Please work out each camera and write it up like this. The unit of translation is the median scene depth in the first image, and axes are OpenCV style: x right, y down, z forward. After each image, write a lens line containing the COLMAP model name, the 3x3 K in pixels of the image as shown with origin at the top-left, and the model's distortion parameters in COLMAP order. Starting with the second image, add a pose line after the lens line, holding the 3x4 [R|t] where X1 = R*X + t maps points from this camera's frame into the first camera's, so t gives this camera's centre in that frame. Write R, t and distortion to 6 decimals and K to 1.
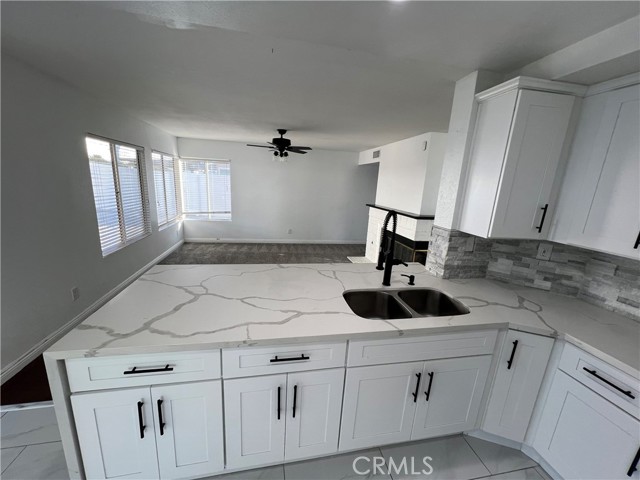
lens RADIAL K [[255.6, 0, 319.6], [0, 255.6, 242.8], [0, 0, 1]] dist [-0.000446, 0.000480]
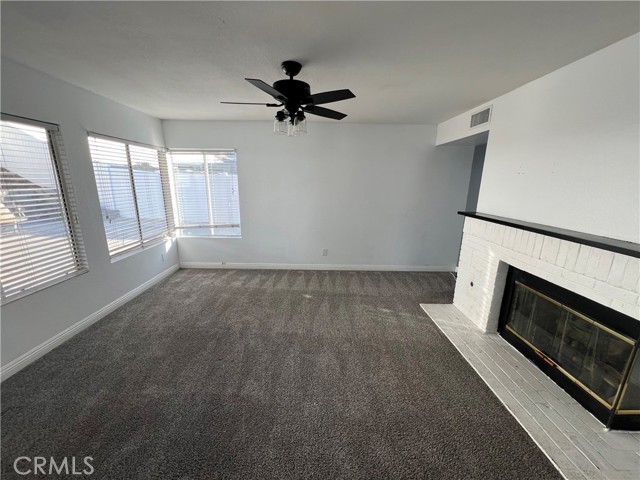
lens RADIAL K [[255.6, 0, 318.5], [0, 255.6, 243.3], [0, 0, 1]] dist [-0.000446, 0.000480]
pose [[0.981801, 0.004157, -0.189869, -0.006423], [-0.003984, 0.999991, 0.001297, -0.076422], [0.189872, -0.000517, 0.981809, 0.376789]]
